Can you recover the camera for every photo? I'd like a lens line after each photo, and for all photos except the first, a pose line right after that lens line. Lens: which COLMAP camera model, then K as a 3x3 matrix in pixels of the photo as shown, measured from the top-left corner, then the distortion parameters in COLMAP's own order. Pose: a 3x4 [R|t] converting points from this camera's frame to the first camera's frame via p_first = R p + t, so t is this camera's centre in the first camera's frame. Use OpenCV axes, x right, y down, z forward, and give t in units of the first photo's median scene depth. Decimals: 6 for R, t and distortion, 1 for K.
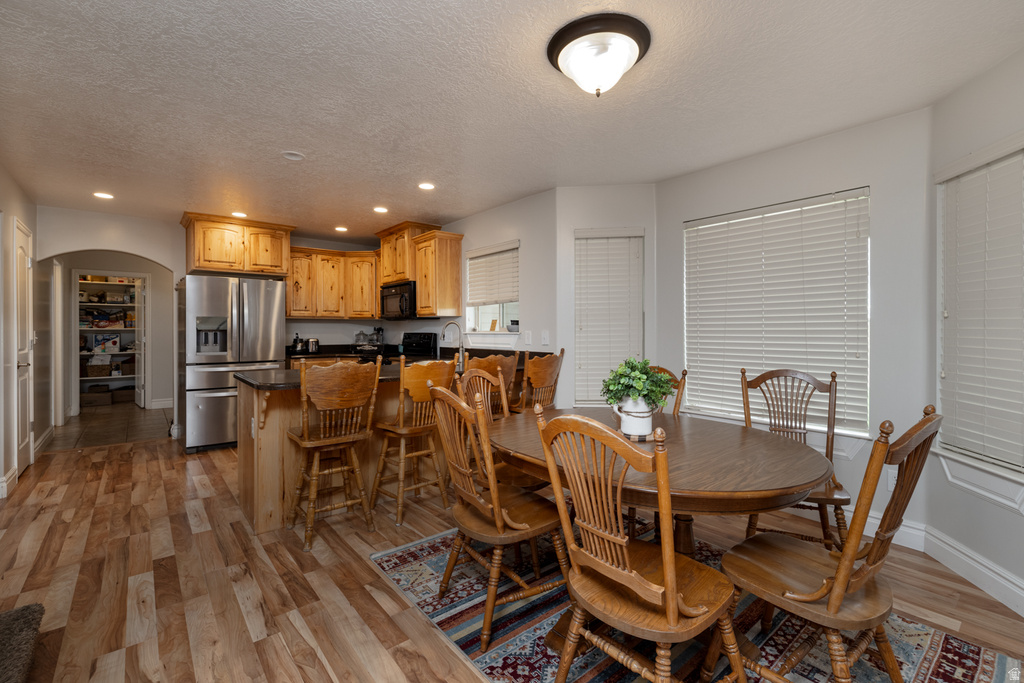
lens RADIAL K [[444.3, 0, 506.4], [0, 444.3, 332.6], [0, 0, 1]] dist [-0.001444, -0.000459]
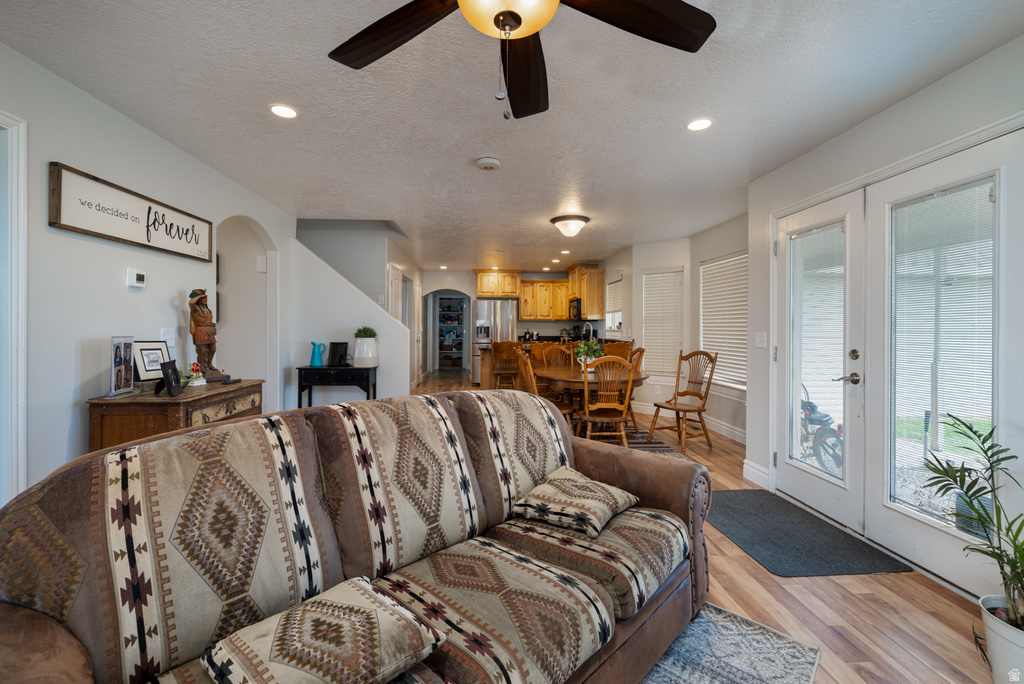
lens RADIAL K [[444.3, 0, 512.7], [0, 444.3, 333.9], [0, 0, 1]] dist [-0.001444, -0.000459]
pose [[0.811248, 0.015188, -0.584505, 0.555765], [-0.008452, 0.999863, 0.014249, -0.003410], [0.584641, -0.006619, 0.811265, -0.499144]]
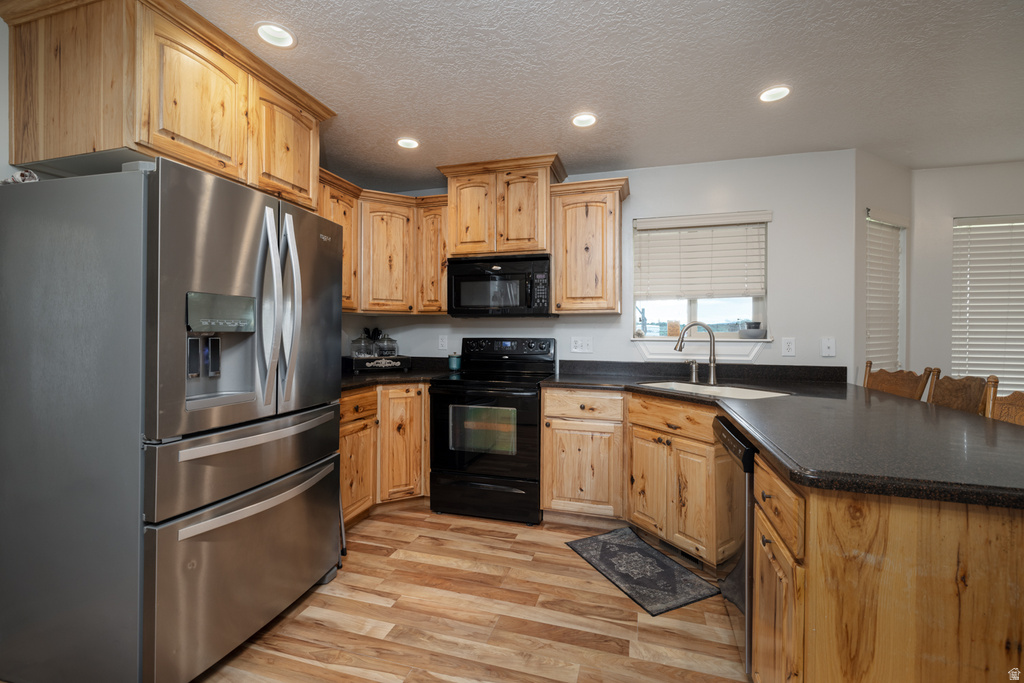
lens RADIAL K [[444.3, 0, 509.8], [0, 444.3, 338.1], [0, 0, 1]] dist [-0.001444, -0.000459]
pose [[0.837719, 0.002921, 0.546093, -0.575691], [-0.006127, 0.999973, 0.004051, -0.003236], [-0.546067, -0.006740, 0.837715, 0.502672]]
